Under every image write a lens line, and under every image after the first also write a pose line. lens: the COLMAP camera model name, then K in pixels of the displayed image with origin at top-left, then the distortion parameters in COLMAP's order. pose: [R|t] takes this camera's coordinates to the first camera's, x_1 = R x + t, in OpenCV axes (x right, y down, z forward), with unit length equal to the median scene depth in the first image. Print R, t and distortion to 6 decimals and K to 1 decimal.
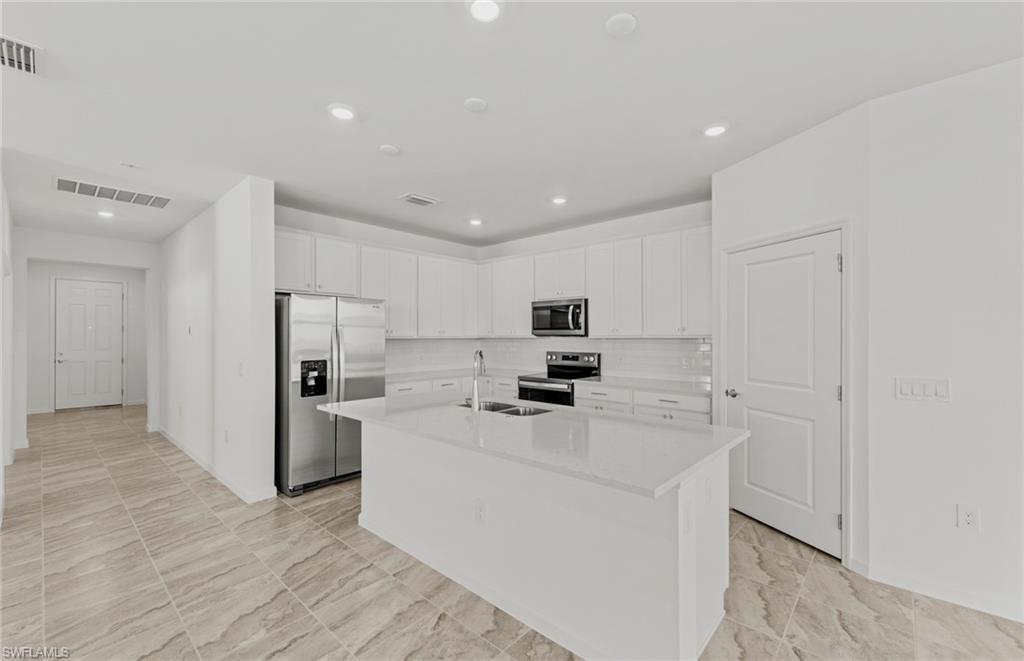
lens RADIAL K [[420.7, 0, 518.9], [0, 420.7, 338.4], [0, 0, 1]] dist [0.008166, -0.001455]
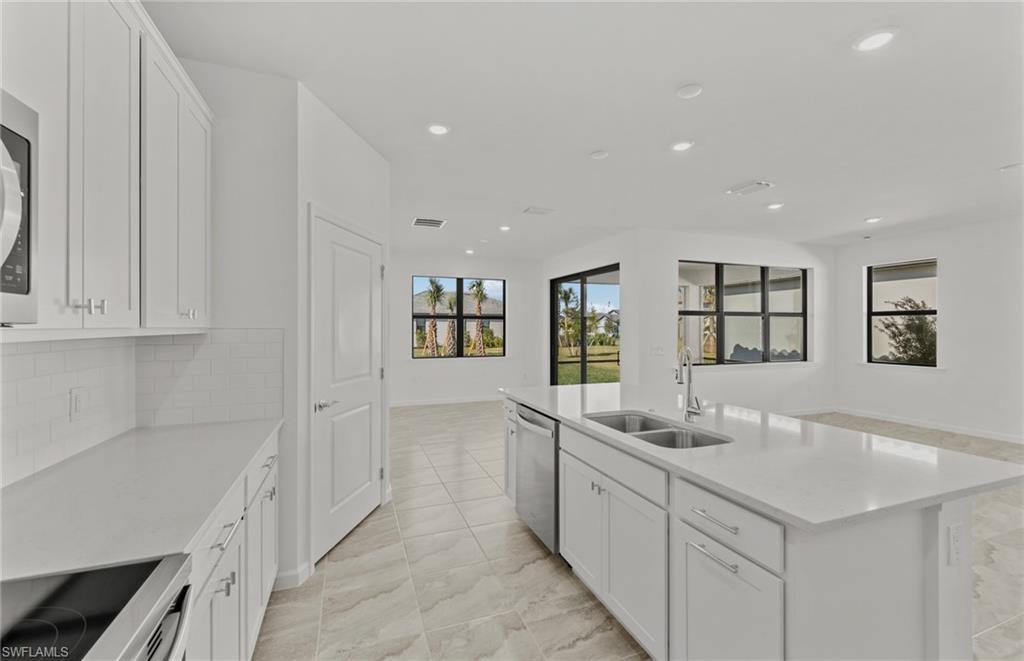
lens RADIAL K [[420.7, 0, 511.6], [0, 420.7, 330.7], [0, 0, 1]] dist [0.008166, -0.001455]
pose [[-0.882732, -0.002336, 0.469871, -0.090851], [0.003600, 0.999925, 0.011734, -0.006972], [-0.469863, 0.012049, -0.882657, 0.951820]]
